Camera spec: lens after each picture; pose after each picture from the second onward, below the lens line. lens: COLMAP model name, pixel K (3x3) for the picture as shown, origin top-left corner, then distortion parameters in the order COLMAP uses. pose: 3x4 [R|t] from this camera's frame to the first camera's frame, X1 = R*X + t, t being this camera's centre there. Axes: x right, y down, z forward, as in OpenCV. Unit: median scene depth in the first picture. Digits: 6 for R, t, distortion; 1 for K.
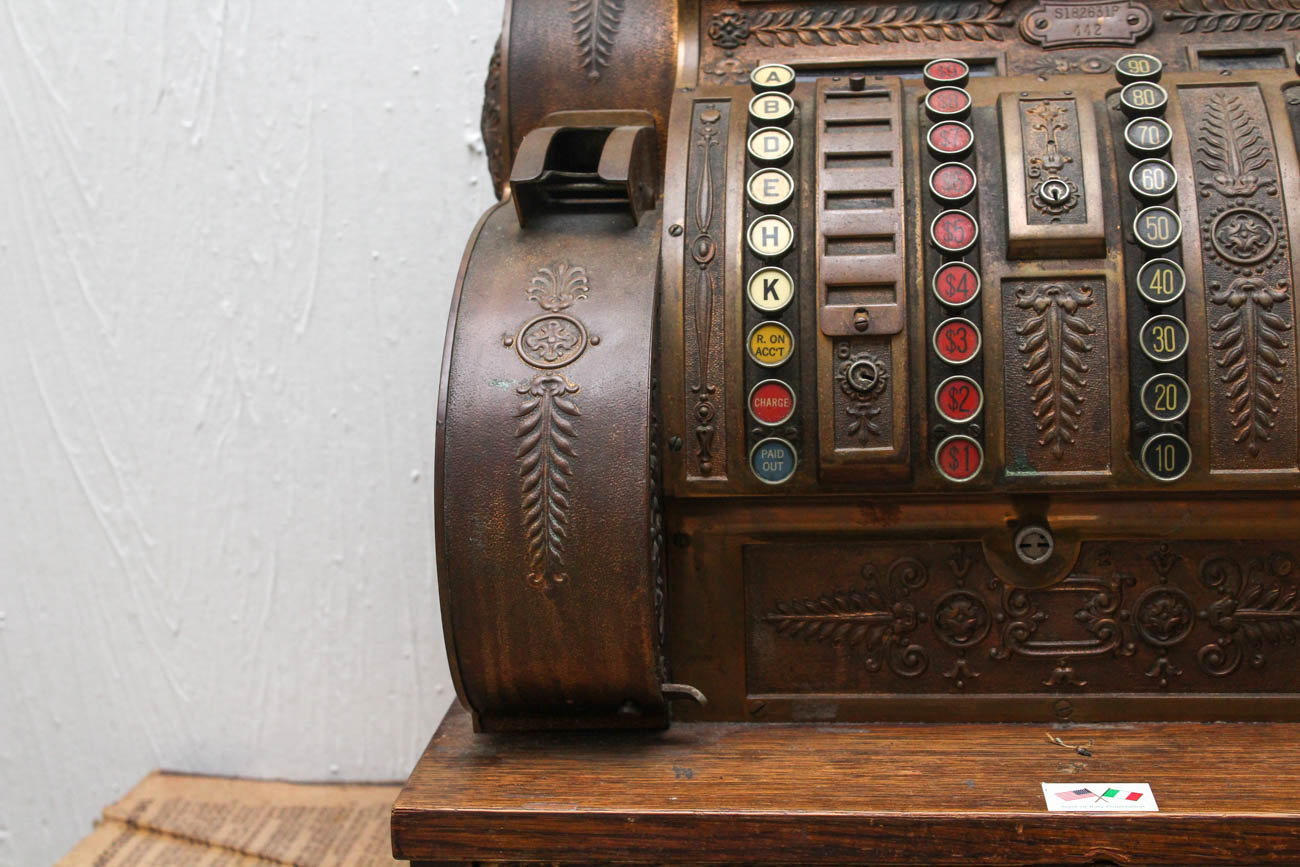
lens RADIAL K [[2311.9, 0, 625.4], [0, 2311.9, 412.7], [0, 0, 1]] dist [0.018839, 0.000000]
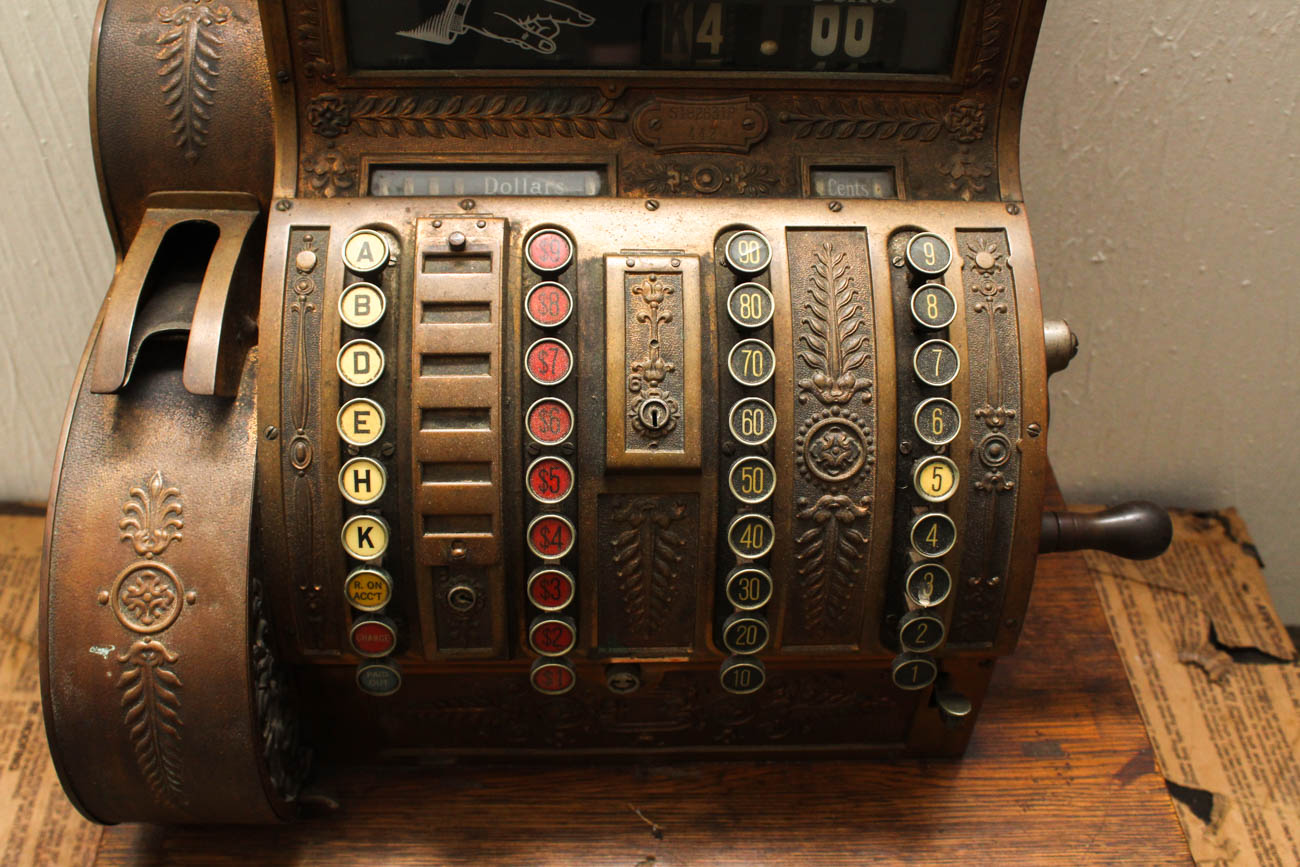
lens RADIAL K [[1353.7, 0, 620.6], [0, 1353.7, 418.4], [0, 0, 1]] dist [-0.088921, 0.000000]
pose [[0.990513, -0.046151, 0.129441, 0.096679], [-0.029697, 0.847780, 0.529515, -0.397042], [-0.134175, -0.528336, 0.838367, 0.517994]]
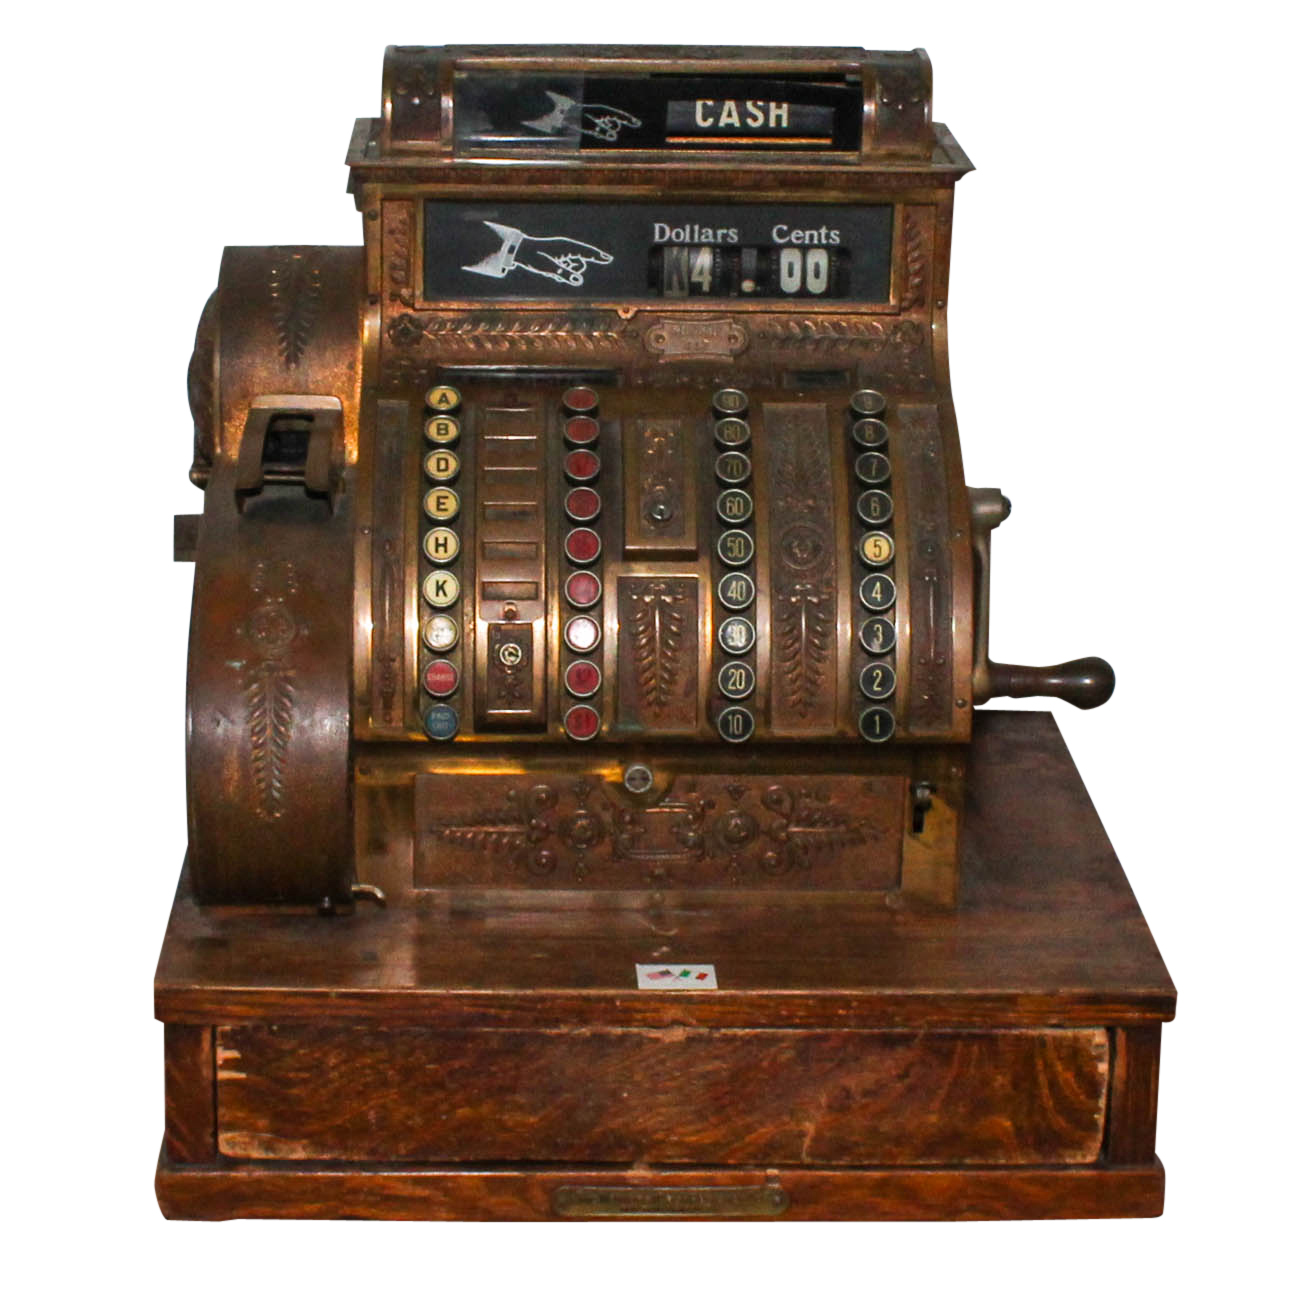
lens RADIAL K [[3442.8, 0, 561.7], [0, 3442.8, 523.1], [0, 0, 1]] dist [-0.156724, 0.000000]
pose [[0.992240, 0.009939, 0.123937, -0.107354], [-0.022945, 0.994316, 0.103967, -0.285836], [-0.122199, -0.106004, 0.986829, -0.888998]]
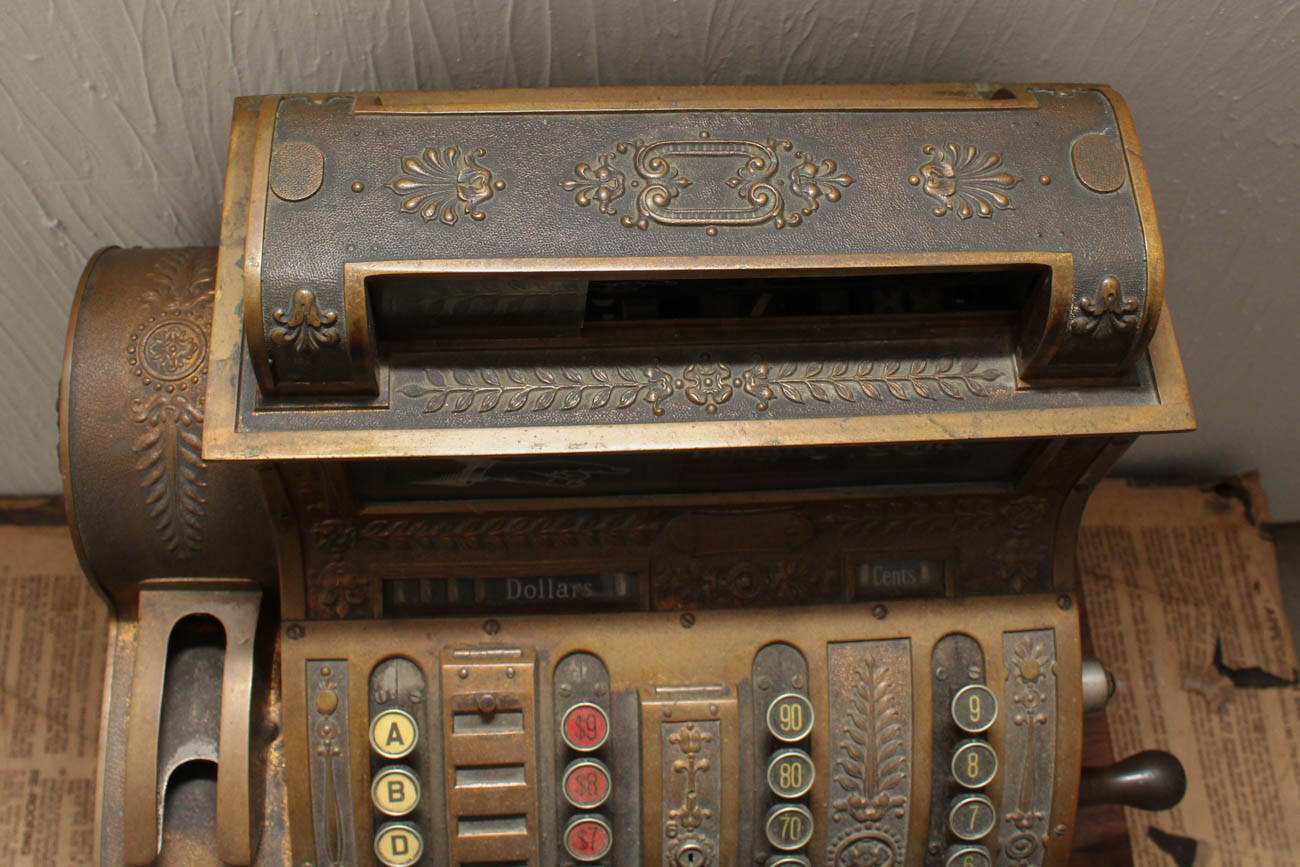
lens RADIAL K [[1531.2, 0, 622.5], [0, 1531.2, 267.8], [0, 0, 1]] dist [-0.121652, 0.000000]
pose [[0.985078, -0.092688, 0.145018, 0.086804], [-0.049537, 0.654250, 0.754654, -0.742169], [-0.164825, -0.750577, 0.639896, 0.781206]]
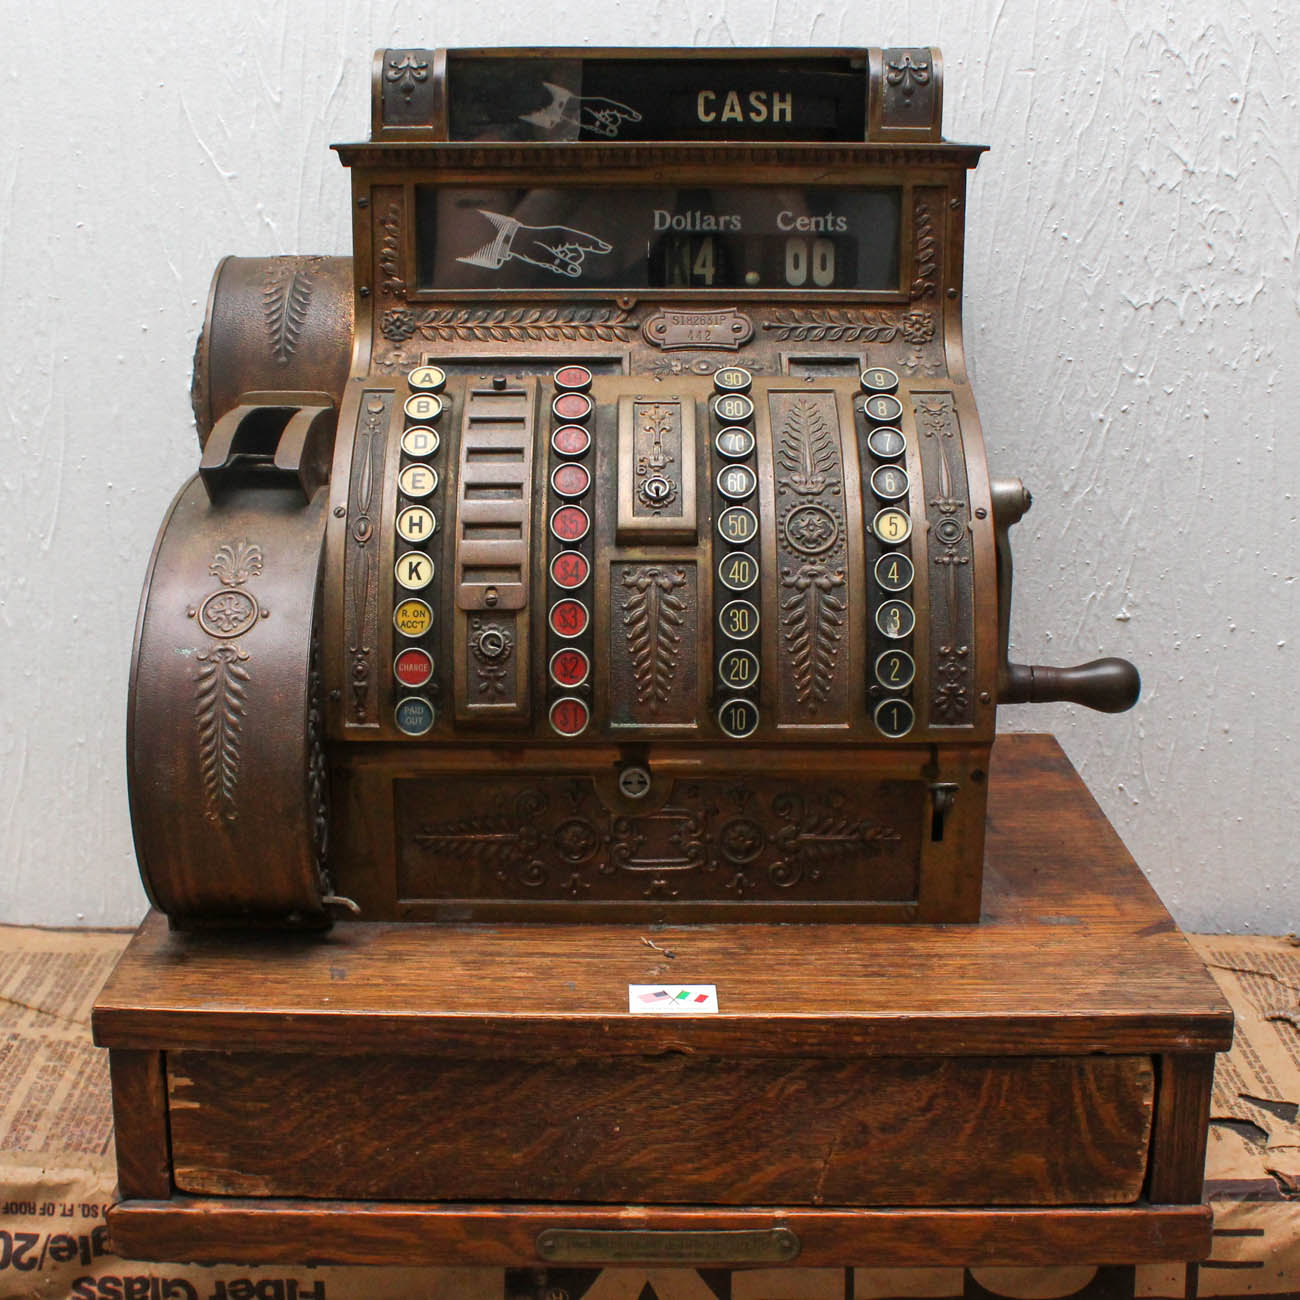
lens RADIAL K [[2046.1, 0, 599.4], [0, 2046.1, 643.7], [0, 0, 1]] dist [-0.154022, 0.000000]
pose [[0.995886, 0.009379, 0.090134, 0.061771], [-0.016306, 0.996942, 0.076427, -0.095627], [-0.089141, -0.077582, 0.992993, -0.048660]]
